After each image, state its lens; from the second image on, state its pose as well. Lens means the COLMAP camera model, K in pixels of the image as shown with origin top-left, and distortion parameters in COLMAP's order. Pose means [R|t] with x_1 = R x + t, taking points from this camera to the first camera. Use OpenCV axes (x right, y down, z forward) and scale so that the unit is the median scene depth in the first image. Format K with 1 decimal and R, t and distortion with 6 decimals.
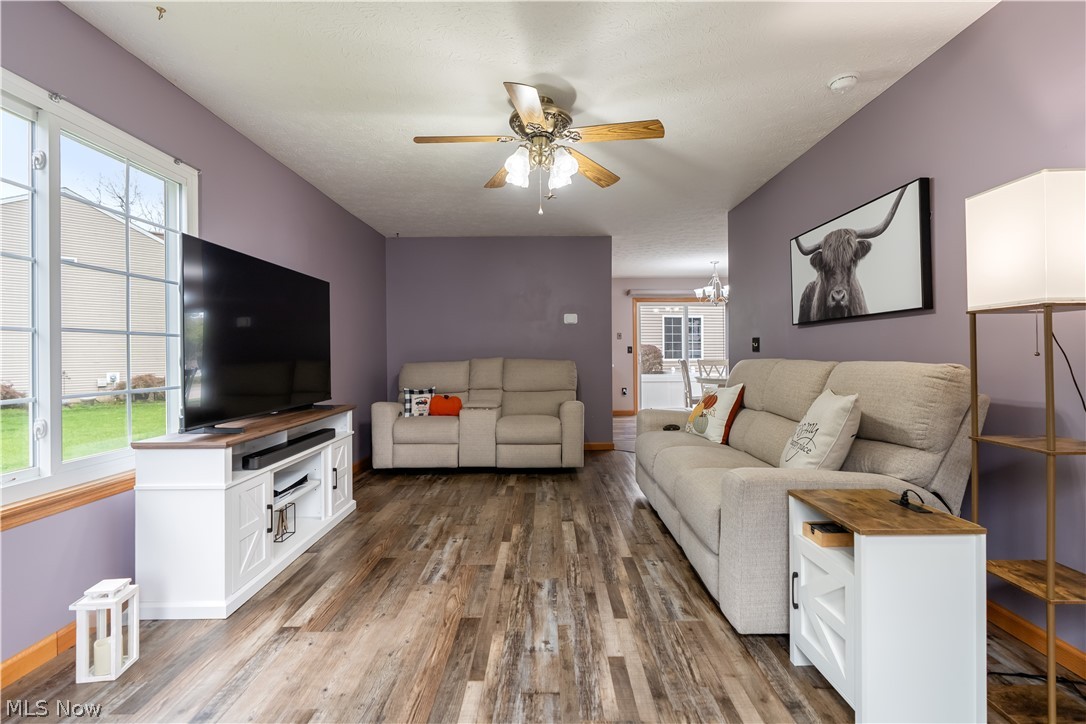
lens RADIAL K [[492.2, 0, 540.3], [0, 492.2, 356.2], [0, 0, 1]] dist [-0.000720, 0.000111]
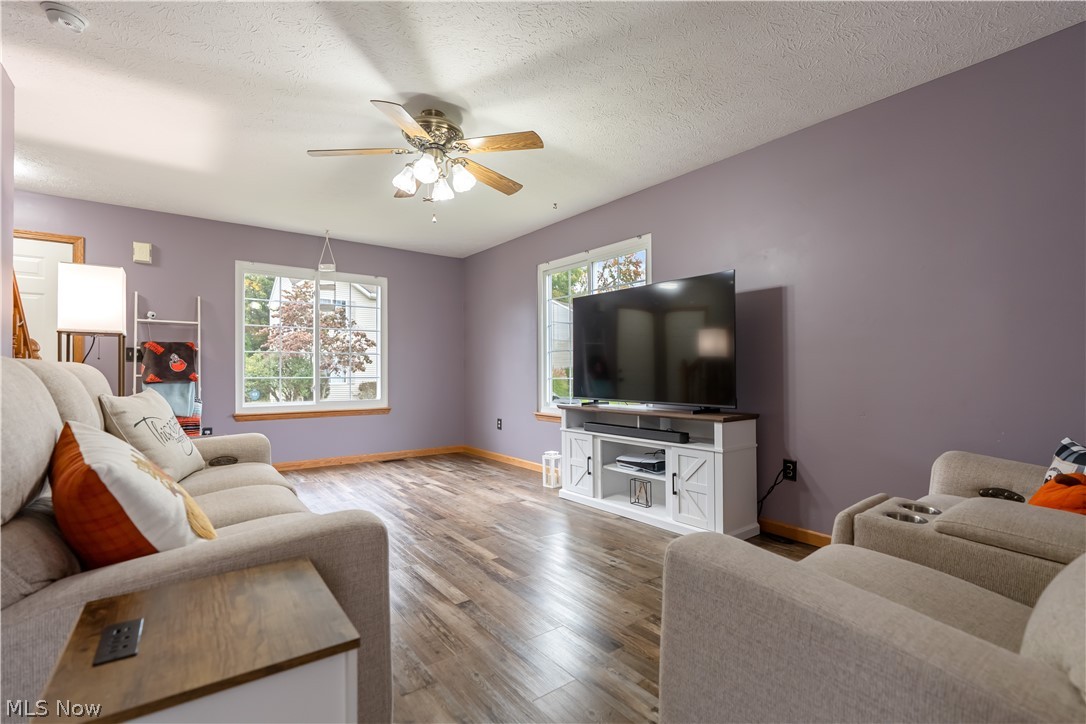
lens RADIAL K [[492.2, 0, 539.5], [0, 492.2, 365.4], [0, 0, 1]] dist [-0.000720, 0.000111]
pose [[-0.791720, 0.001399, -0.610883, 0.491888], [0.004359, 0.999985, -0.003360, 0.023477], [0.610869, -0.005323, -0.791714, 2.060708]]
